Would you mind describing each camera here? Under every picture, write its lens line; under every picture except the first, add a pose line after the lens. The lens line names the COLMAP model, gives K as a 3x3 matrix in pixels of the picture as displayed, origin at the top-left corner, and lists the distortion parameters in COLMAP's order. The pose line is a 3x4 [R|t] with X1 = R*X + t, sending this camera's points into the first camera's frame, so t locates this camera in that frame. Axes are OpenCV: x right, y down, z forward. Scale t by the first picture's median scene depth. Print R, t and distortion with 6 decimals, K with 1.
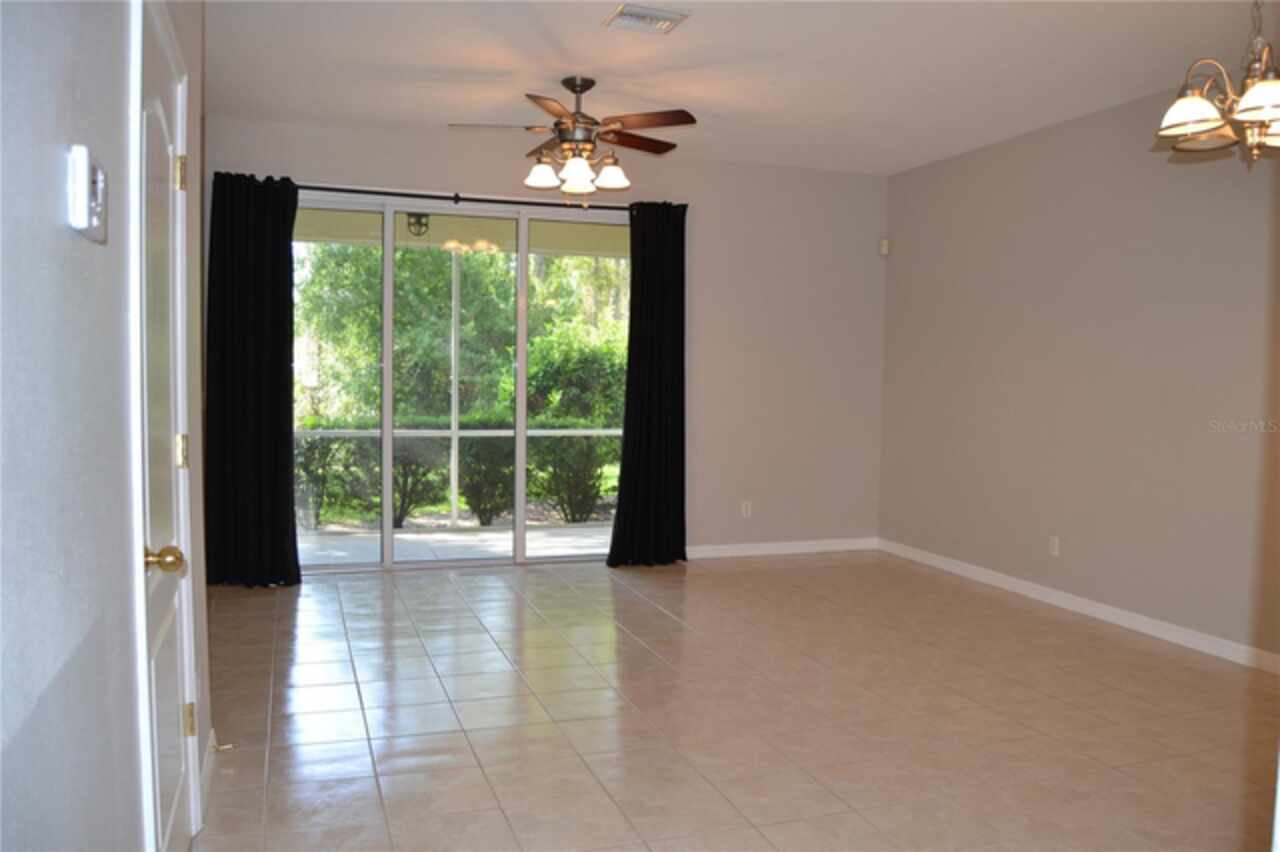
lens RADIAL K [[946.4, 0, 640.0], [0, 946.4, 426.0], [0, 0, 1]] dist [-0.049125, -0.269235]
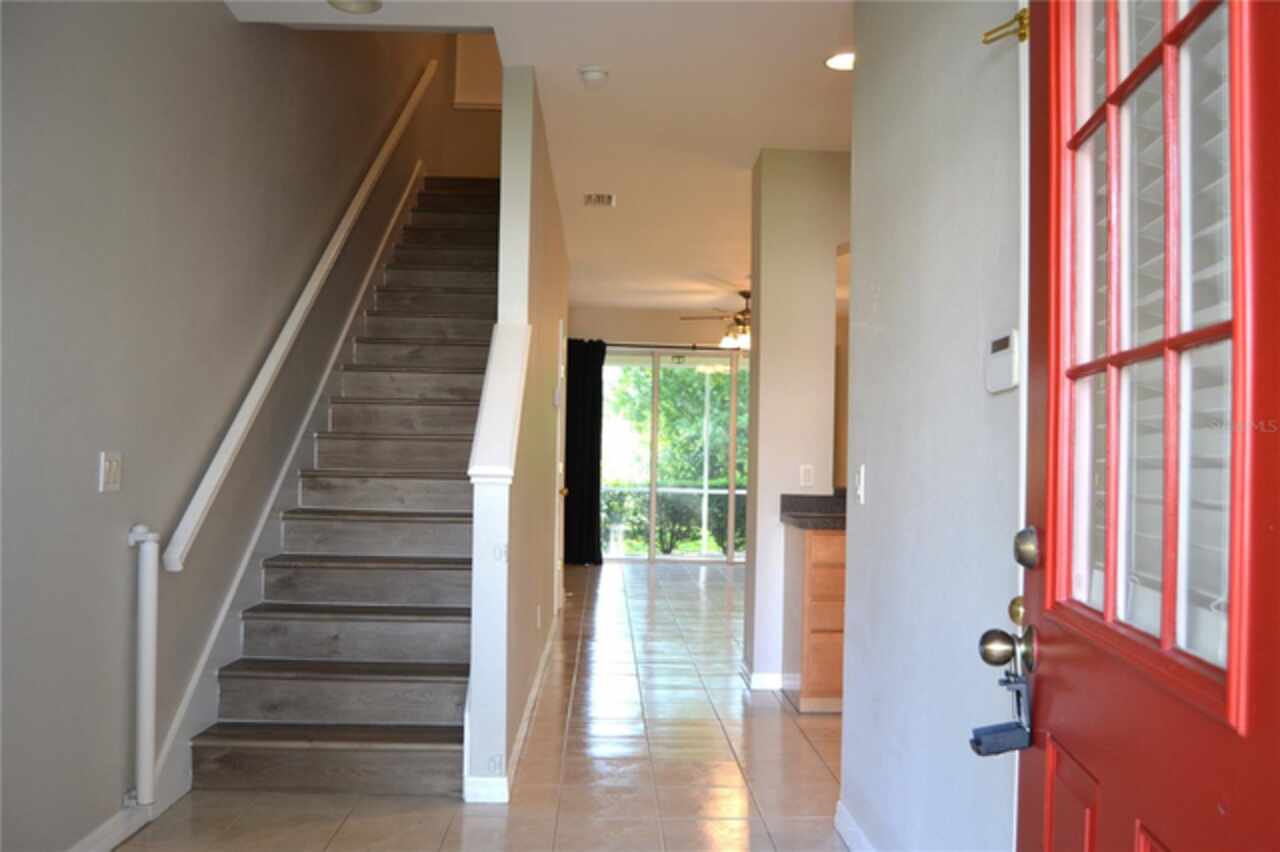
lens RADIAL K [[1035.9, 0, 640.0], [0, 1035.9, 426.0], [0, 0, 1]] dist [0.000844, 0.000050]
pose [[0.948886, -0.000908, -0.315616, 0.213039], [-0.028718, 0.995599, -0.089203, 0.052399], [0.314308, 0.093708, 0.944685, -0.562272]]
